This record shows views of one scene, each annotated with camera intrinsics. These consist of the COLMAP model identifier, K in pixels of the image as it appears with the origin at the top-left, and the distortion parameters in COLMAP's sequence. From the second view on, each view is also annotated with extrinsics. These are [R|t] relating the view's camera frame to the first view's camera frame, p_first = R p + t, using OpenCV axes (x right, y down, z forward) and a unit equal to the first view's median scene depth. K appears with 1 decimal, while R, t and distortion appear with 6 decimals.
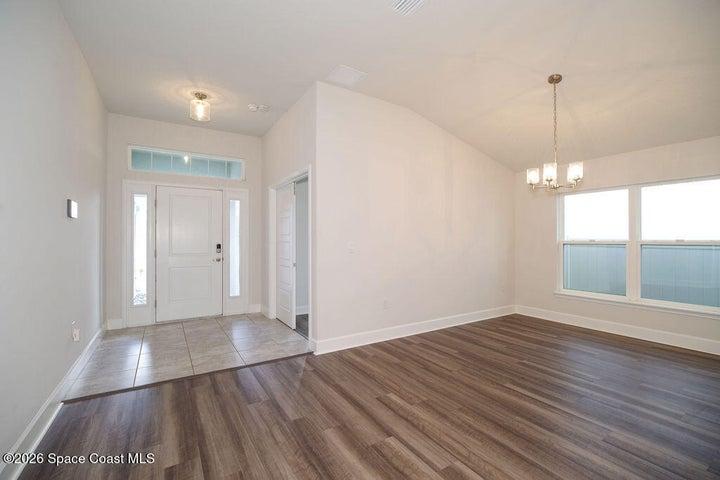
lens RADIAL K [[316.1, 0, 359.8], [0, 316.1, 239.5], [0, 0, 1]] dist [-0.007074, -0.000714]
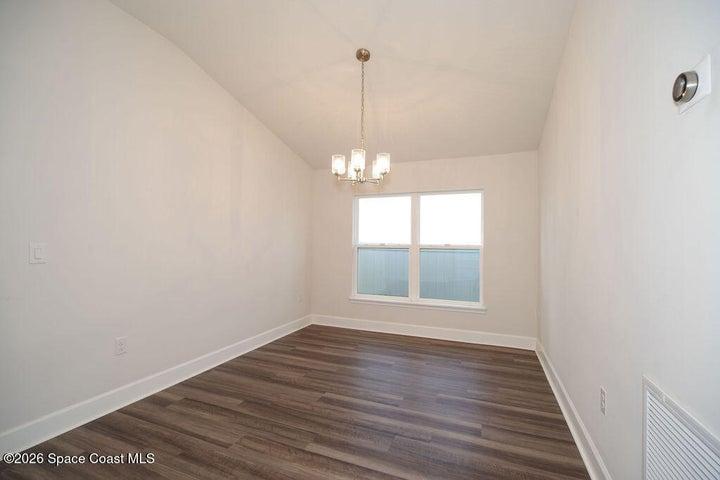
lens RADIAL K [[316.1, 0, 362.8], [0, 316.1, 238.5], [0, 0, 1]] dist [-0.007074, -0.000714]
pose [[0.806504, 0.018516, 0.590938, 0.110511], [-0.010506, 0.999800, -0.016988, 0.002911], [-0.591135, 0.007493, 0.806538, 0.283719]]
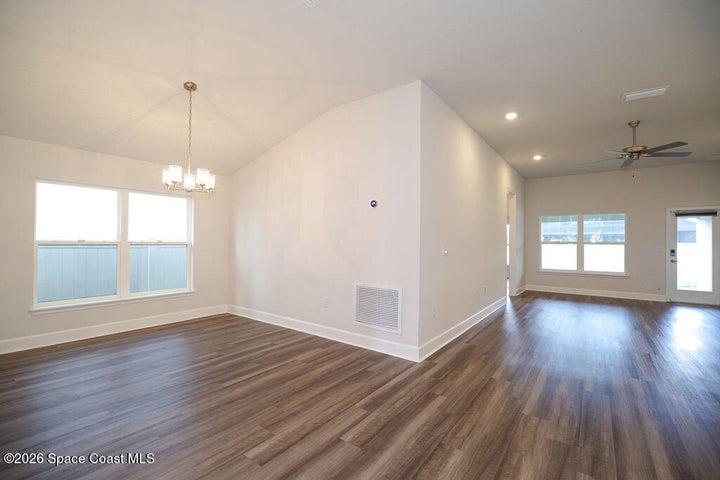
lens RADIAL K [[316.1, 0, 361.4], [0, 316.1, 242.3], [0, 0, 1]] dist [-0.007074, -0.000714]
pose [[-0.376137, -0.000090, 0.926564, -0.506591], [-0.012449, 0.999910, -0.004957, 0.003234], [-0.926480, -0.013400, -0.376104, 0.787582]]
